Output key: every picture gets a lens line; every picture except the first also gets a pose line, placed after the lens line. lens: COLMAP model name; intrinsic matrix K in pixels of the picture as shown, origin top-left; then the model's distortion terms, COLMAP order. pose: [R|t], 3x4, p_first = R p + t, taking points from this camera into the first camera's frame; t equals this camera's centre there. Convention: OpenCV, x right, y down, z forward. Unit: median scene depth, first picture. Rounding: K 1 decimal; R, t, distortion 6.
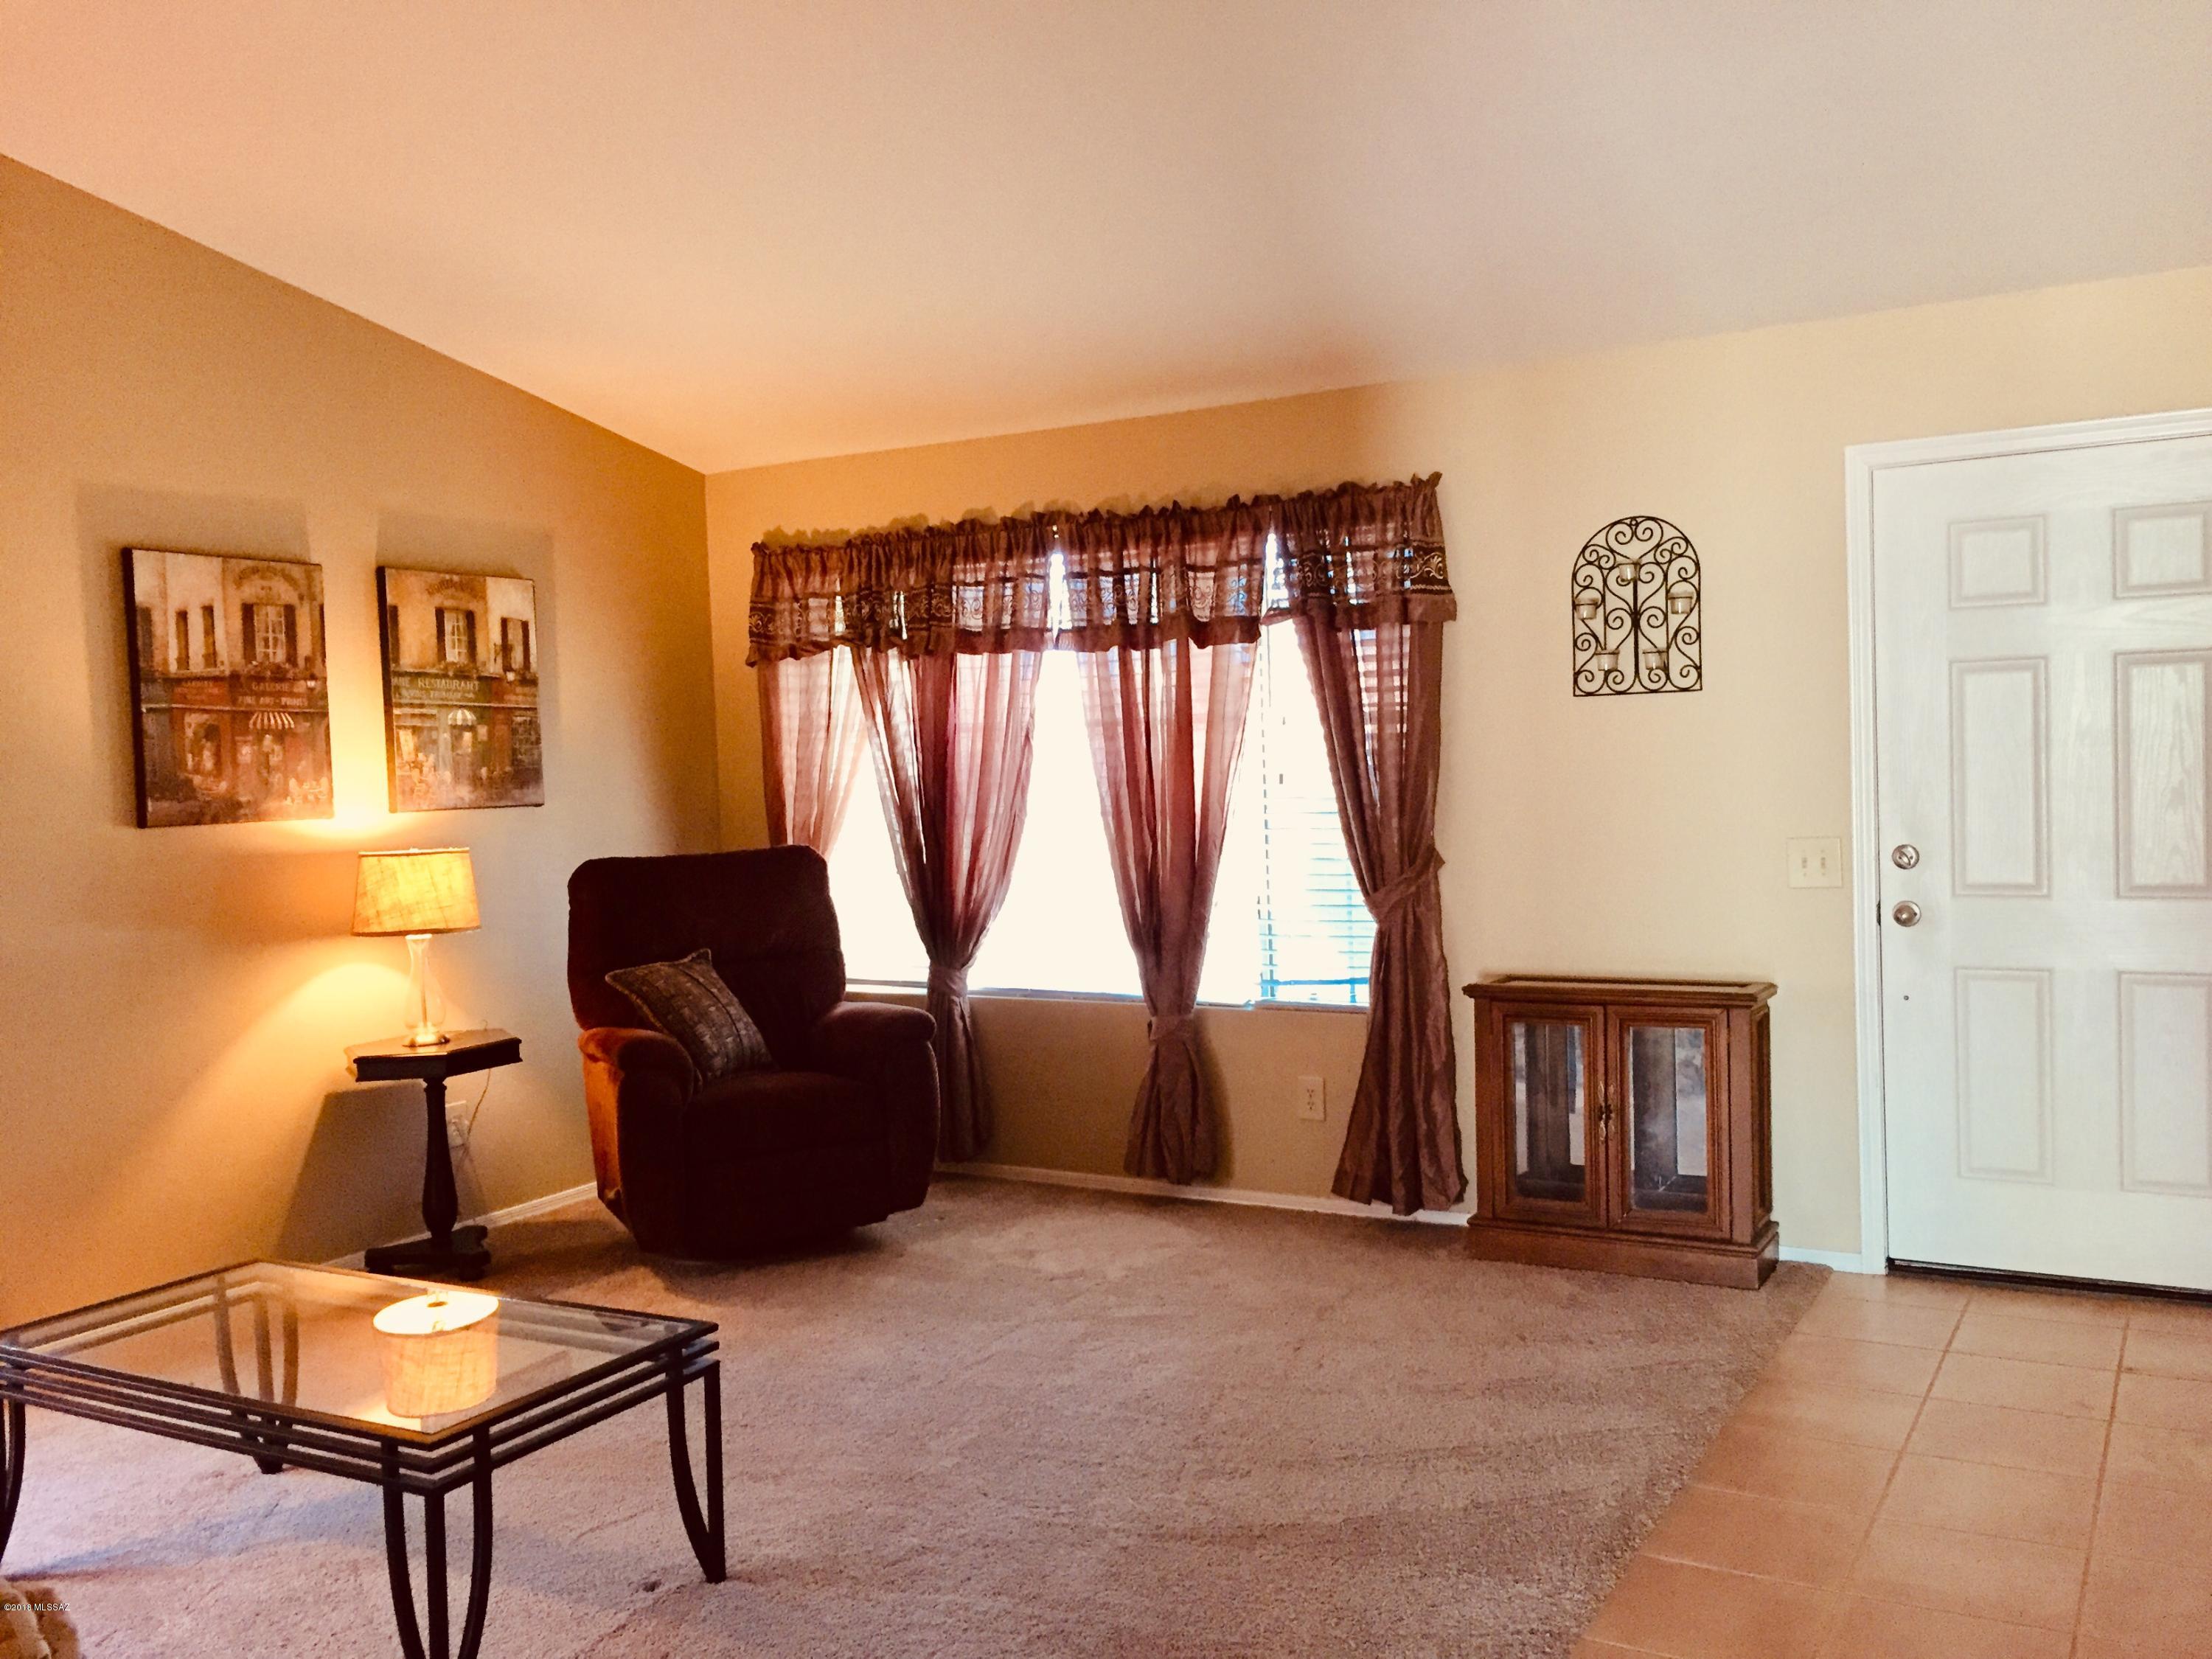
lens RADIAL K [[1886.3, 0, 1112.7], [0, 1886.3, 839.3], [0, 0, 1]] dist [0.067257, -0.061693]
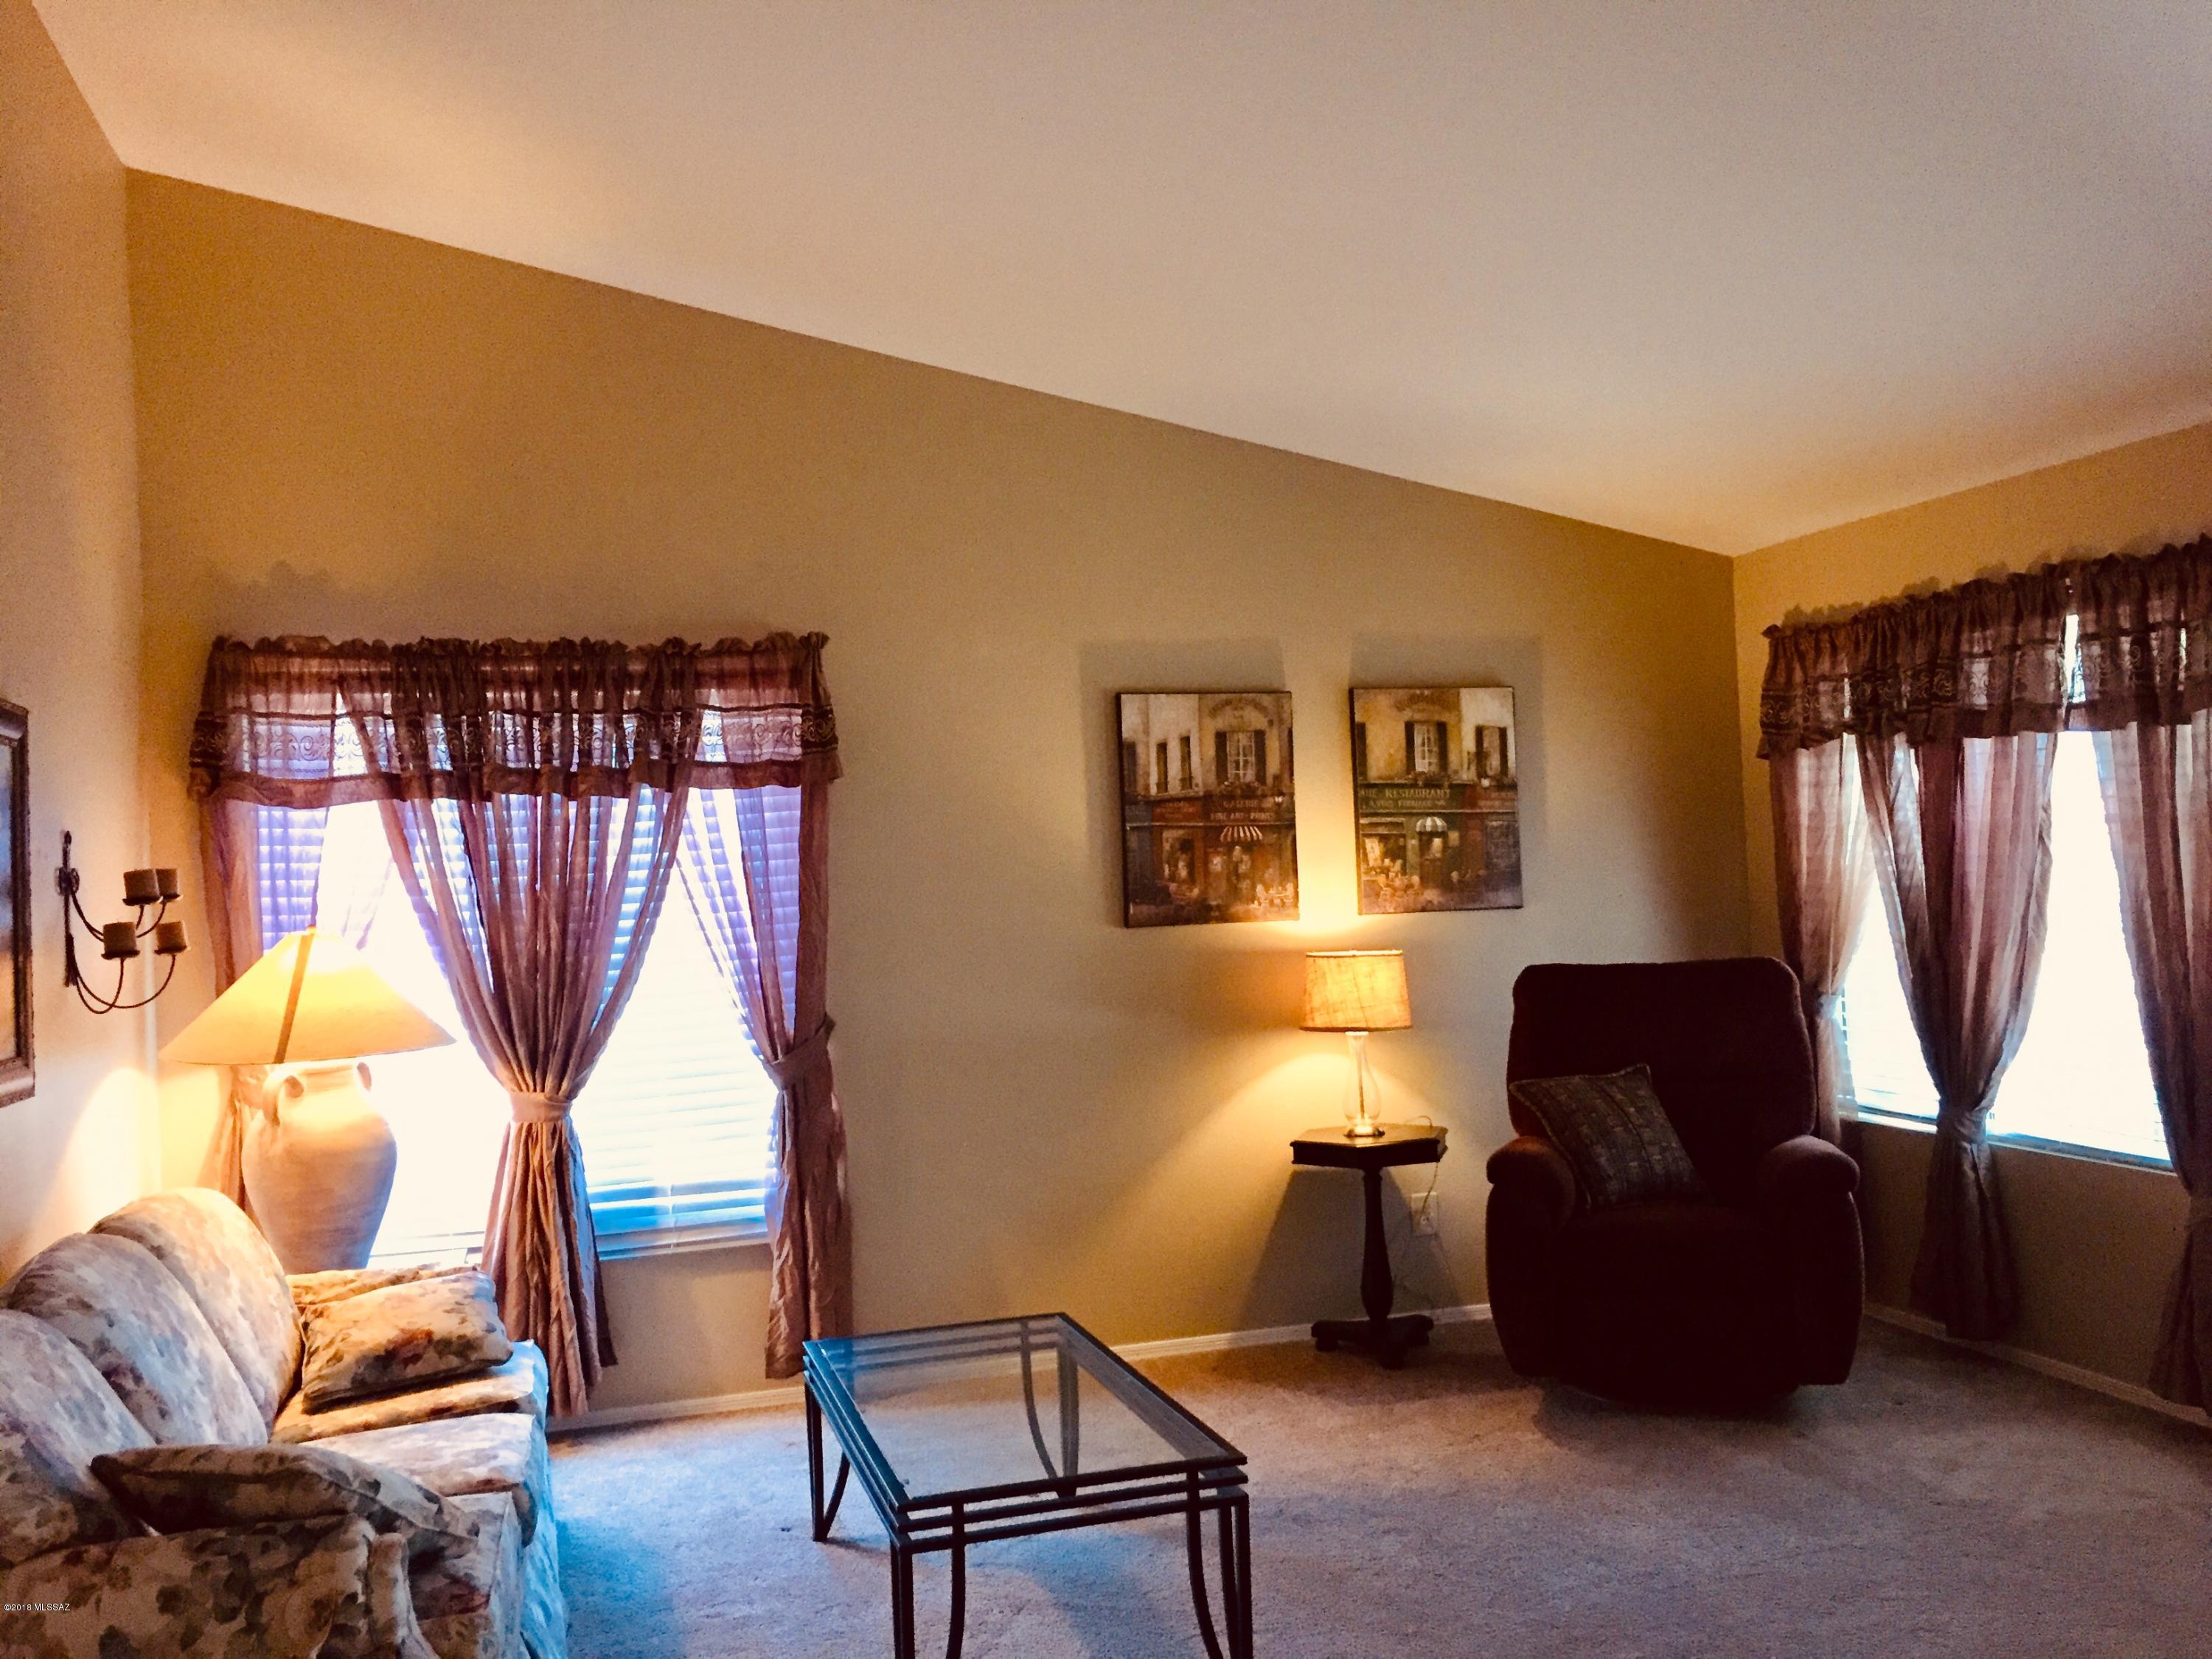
lens RADIAL K [[1886.3, 0, 1116.1], [0, 1886.3, 828.9], [0, 0, 1]] dist [0.067257, -0.061693]
pose [[0.732495, -0.012609, -0.680656, 0.241635], [-0.016672, 0.999196, -0.036451, -0.020867], [0.680569, 0.038048, 0.731696, 0.119994]]
